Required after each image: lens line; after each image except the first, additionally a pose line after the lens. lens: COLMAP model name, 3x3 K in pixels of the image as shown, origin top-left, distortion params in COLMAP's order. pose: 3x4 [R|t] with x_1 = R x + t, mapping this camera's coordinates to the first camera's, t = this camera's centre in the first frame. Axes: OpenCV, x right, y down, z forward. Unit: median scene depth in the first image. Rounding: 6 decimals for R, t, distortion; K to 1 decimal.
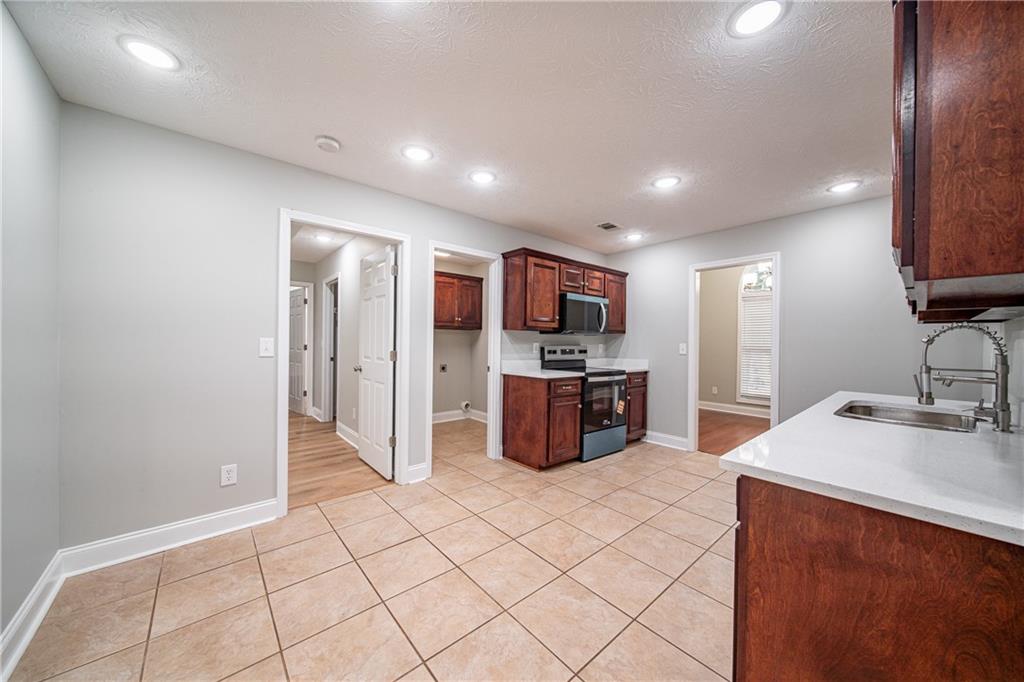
lens RADIAL K [[356.5, 0, 511.6], [0, 356.5, 341.8], [0, 0, 1]] dist [-0.001206, 0.000012]
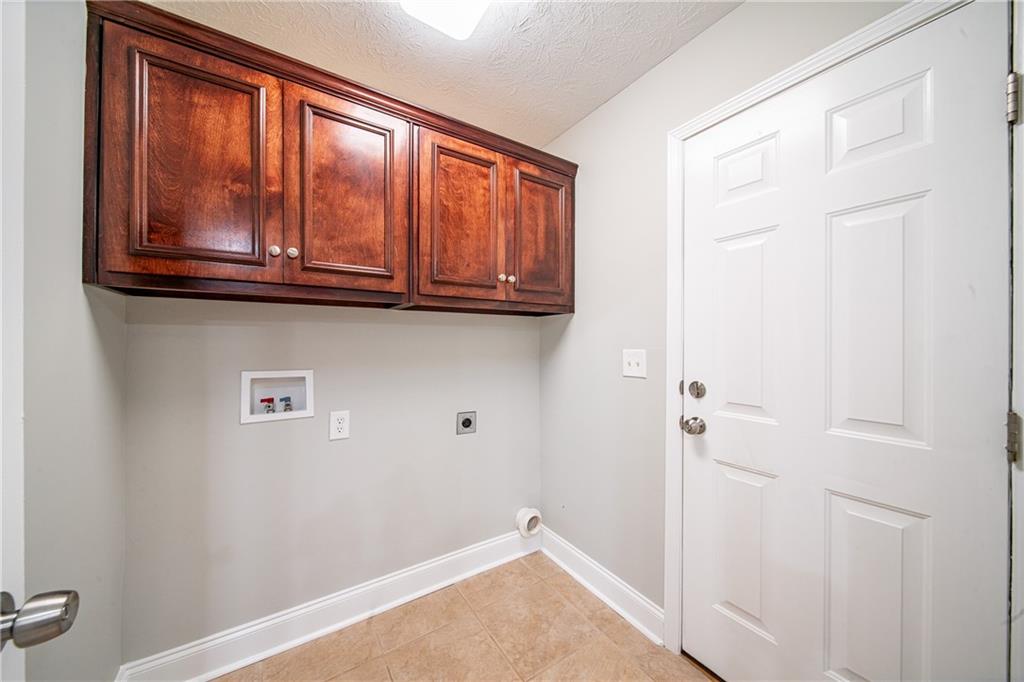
lens RADIAL K [[356.5, 0, 513.3], [0, 356.5, 340.7], [0, 0, 1]] dist [-0.001206, 0.000012]
pose [[0.989419, -0.006501, -0.144940, -0.093254], [0.006492, 0.999979, -0.000538, -0.005100], [0.144940, -0.000409, 0.989440, 0.648455]]
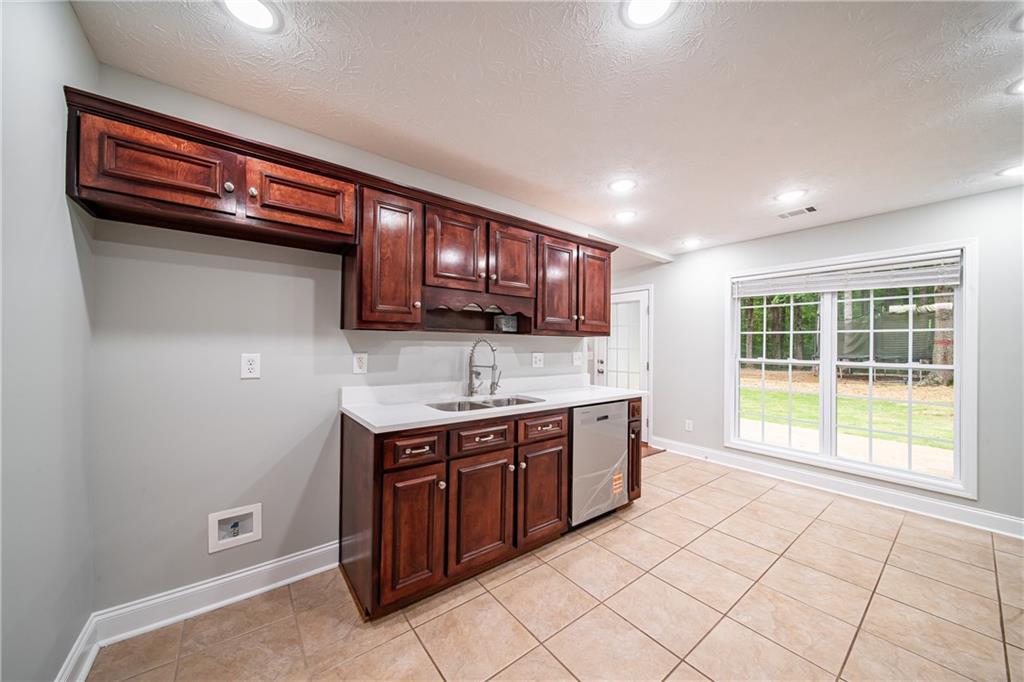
lens RADIAL K [[356.5, 0, 507.6], [0, 356.5, 341.5], [0, 0, 1]] dist [-0.001206, 0.000012]
pose [[-0.997474, -0.023621, 0.066998, 0.578336], [-0.024036, 0.999696, -0.005403, -0.017650], [-0.066850, -0.007000, -0.997739, 1.478573]]
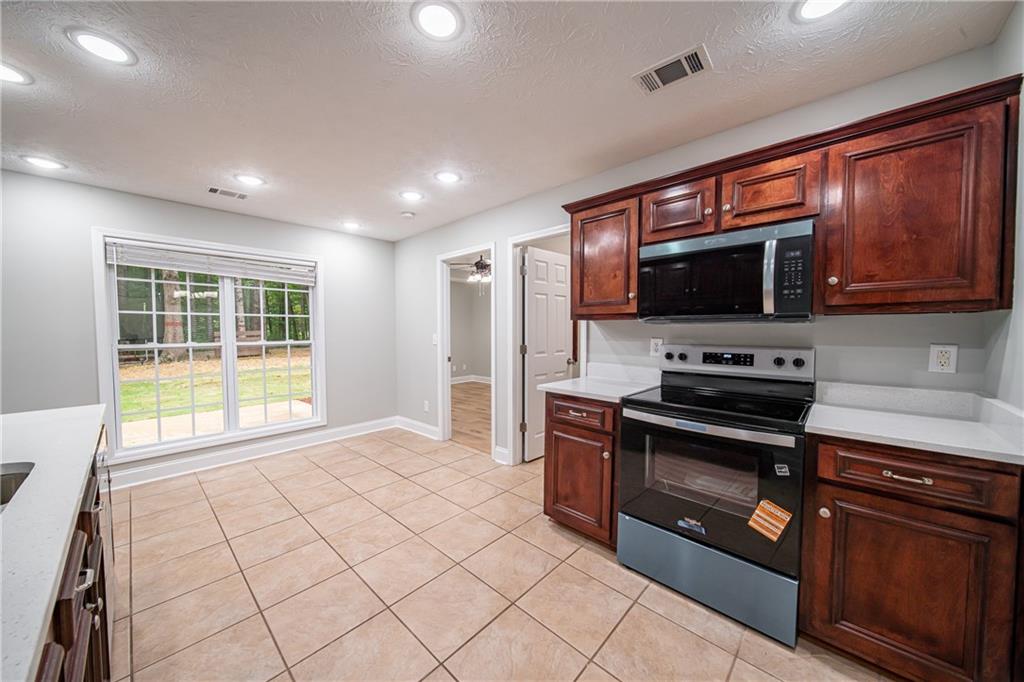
lens RADIAL K [[356.5, 0, 511.6], [0, 356.5, 342.8], [0, 0, 1]] dist [-0.001206, 0.000012]
pose [[0.102739, 0.025453, -0.994383, 0.959063], [0.003660, 0.999656, 0.025966, -0.010997], [0.994702, -0.006307, 0.102610, 1.062152]]
